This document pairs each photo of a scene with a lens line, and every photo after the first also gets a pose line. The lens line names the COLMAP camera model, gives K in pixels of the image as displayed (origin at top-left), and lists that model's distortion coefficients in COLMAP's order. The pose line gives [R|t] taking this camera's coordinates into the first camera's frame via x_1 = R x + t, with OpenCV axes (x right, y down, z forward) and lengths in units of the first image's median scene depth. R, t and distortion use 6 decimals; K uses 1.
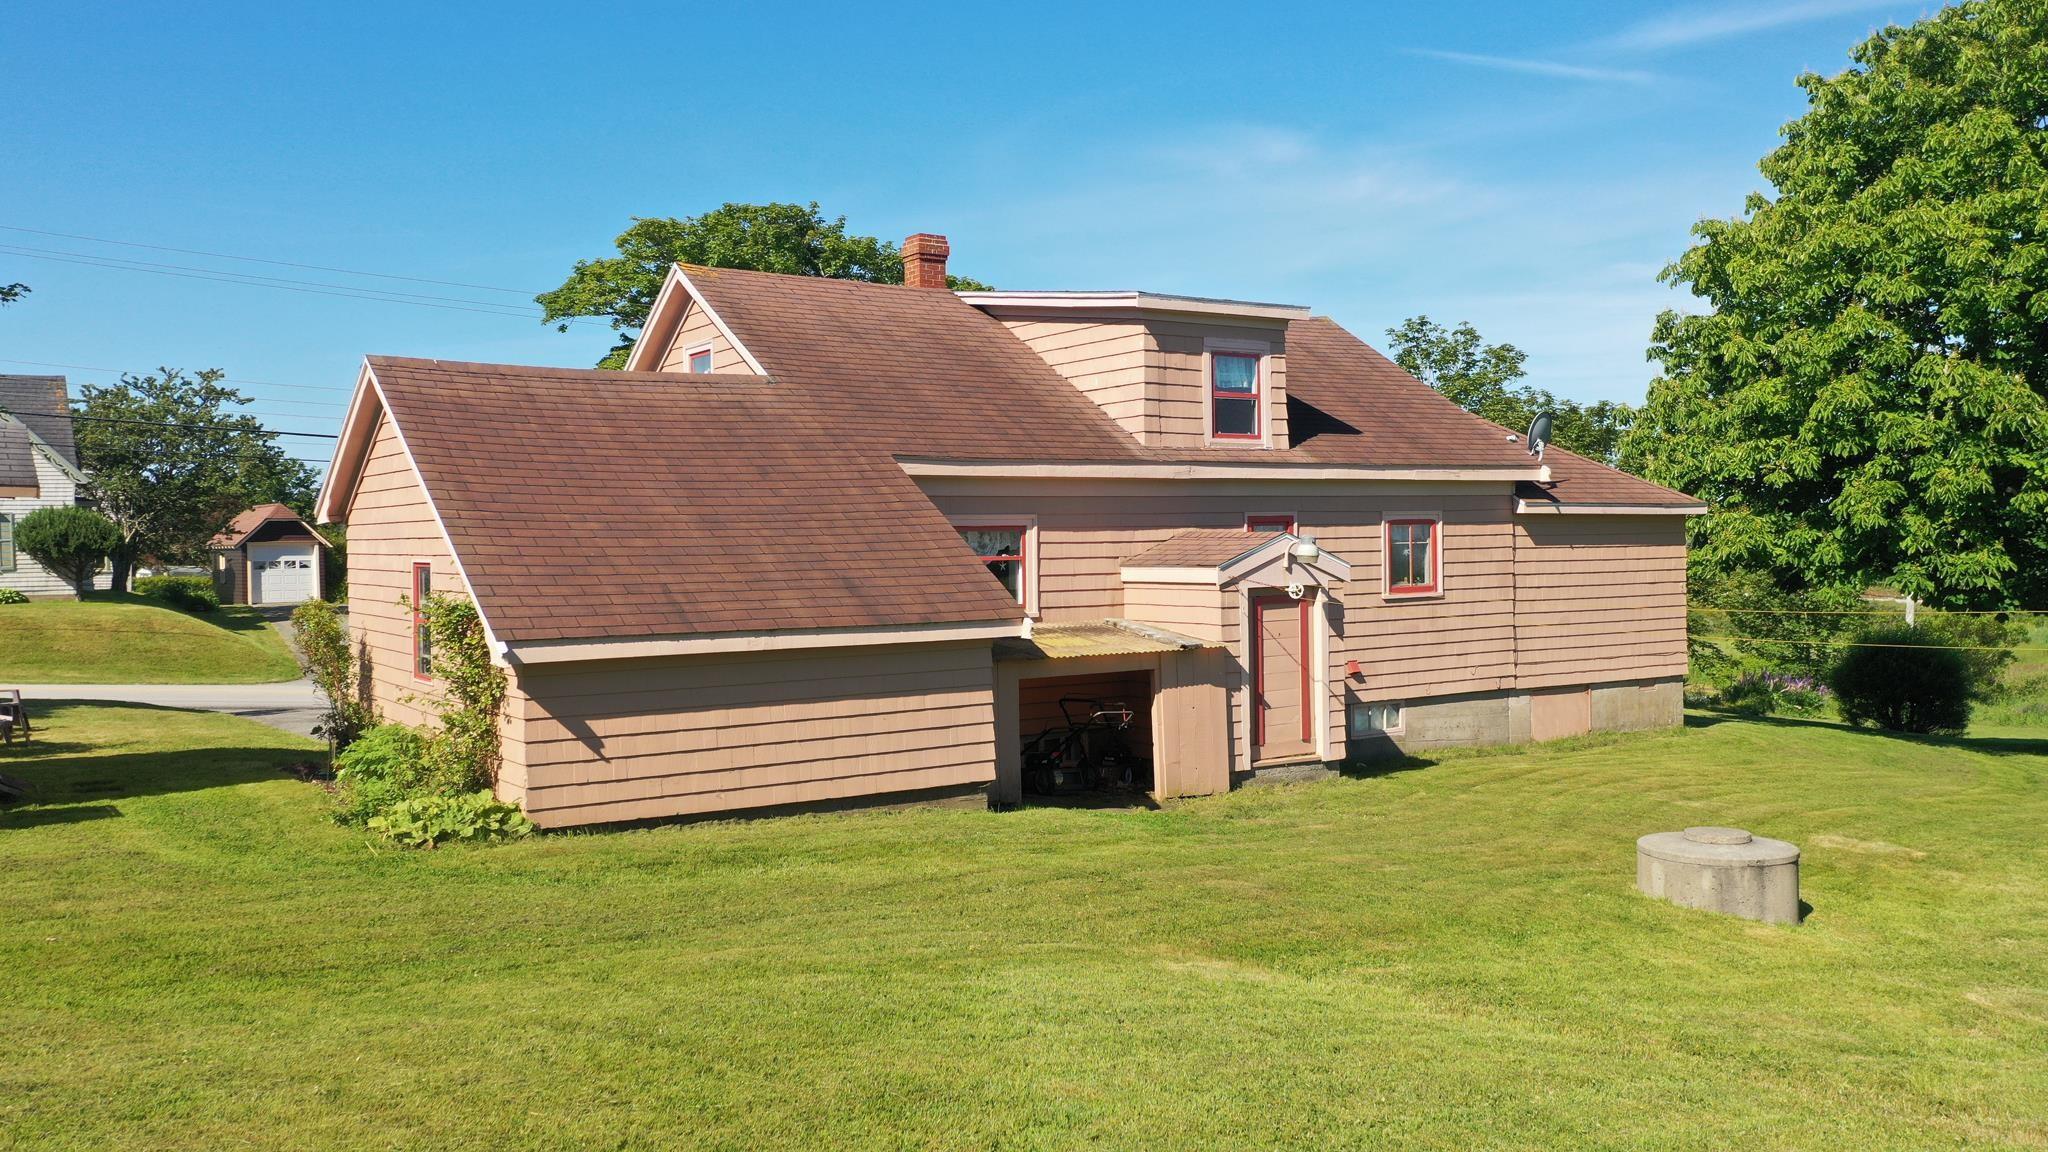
lens RADIAL K [[1616.3, 0, 1024.0], [0, 1616.3, 576.0], [0, 0, 1]] dist [-0.009217, -0.000720]
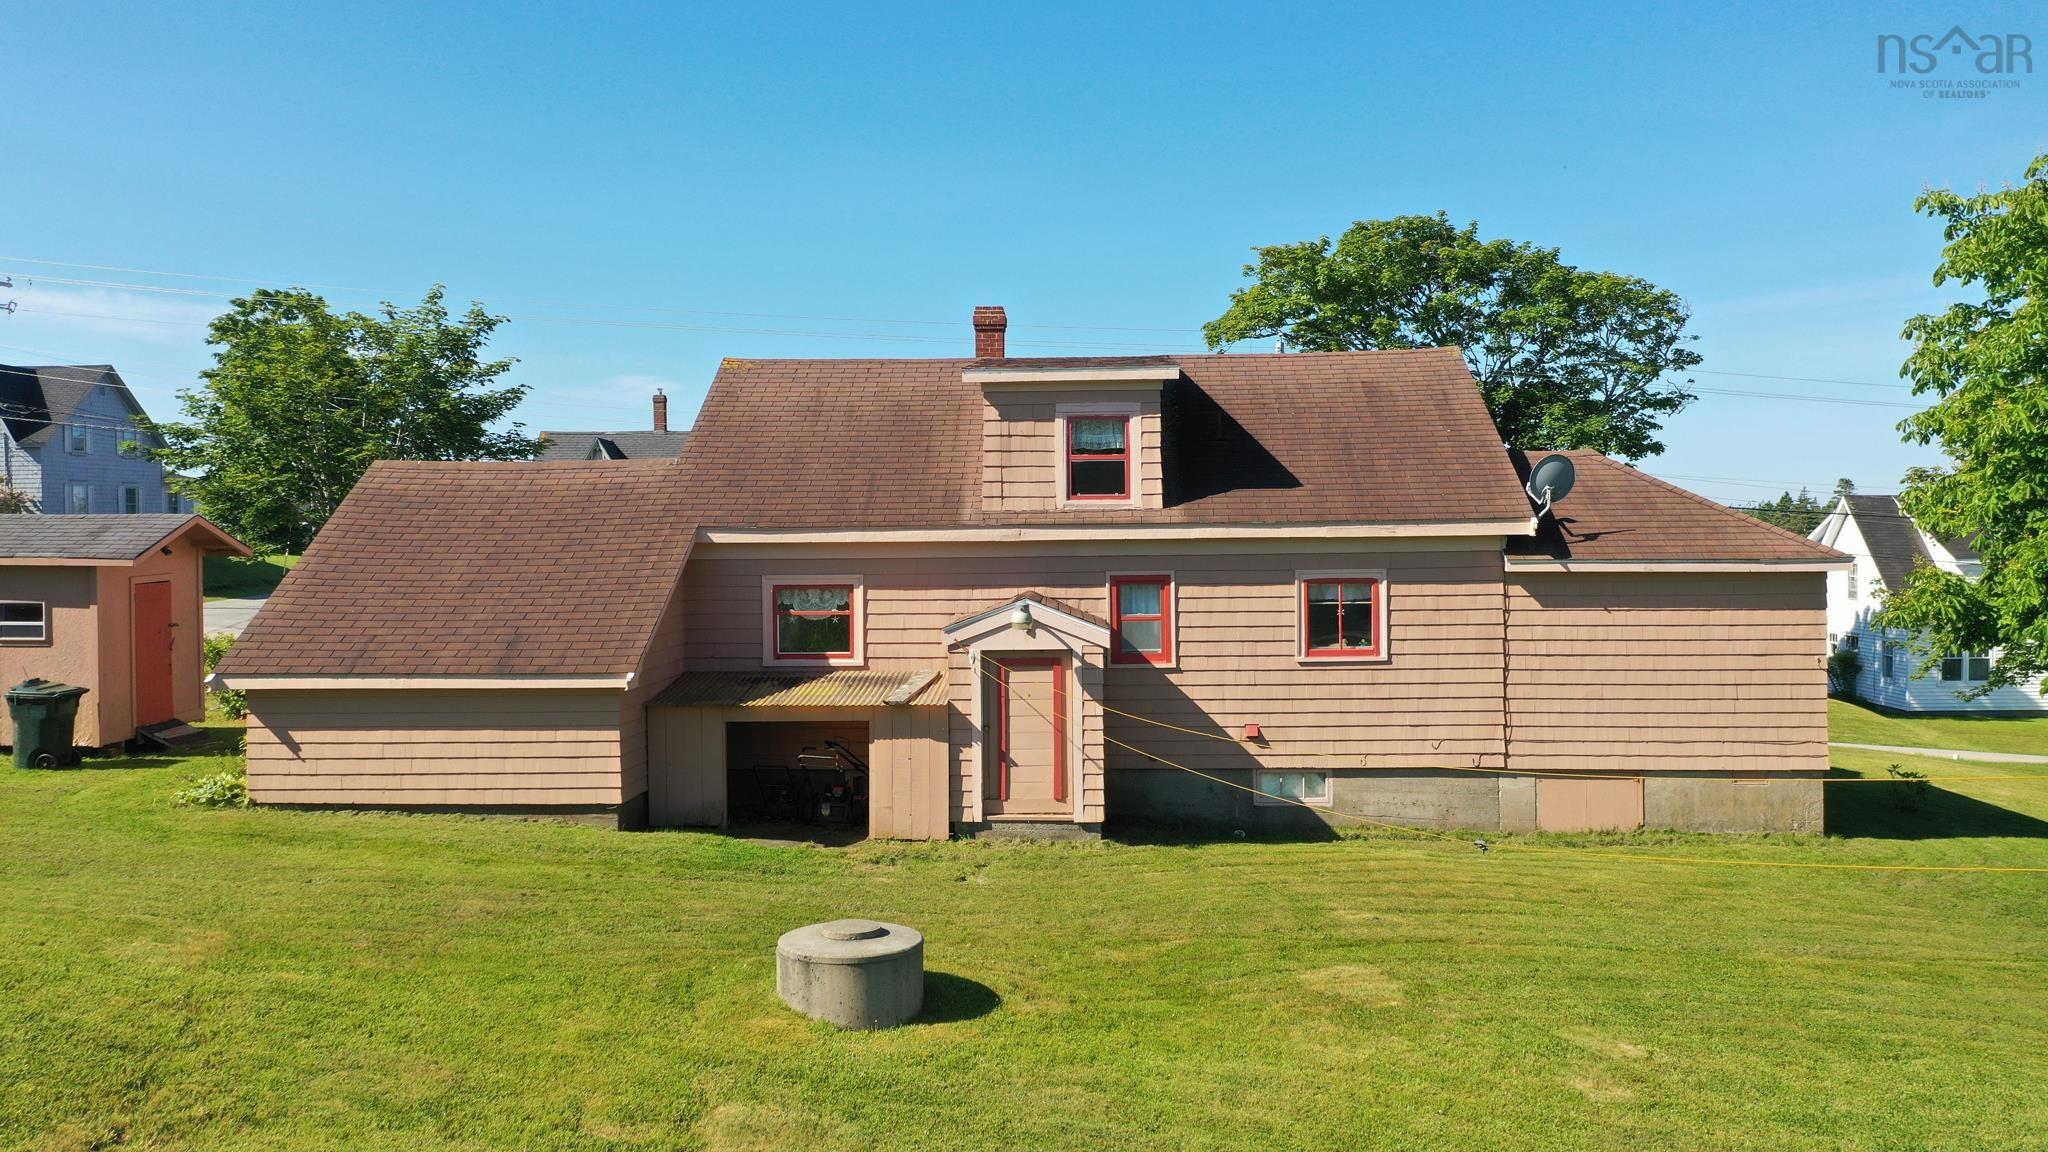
lens RADIAL K [[1616.3, 0, 1024.0], [0, 1616.3, 576.0], [0, 0, 1]] dist [-0.009217, -0.000720]
pose [[0.806610, 0.022017, -0.590674, 0.752530], [-0.016550, 0.999755, 0.014666, -0.054798], [0.590852, -0.002054, 0.806777, 0.156659]]
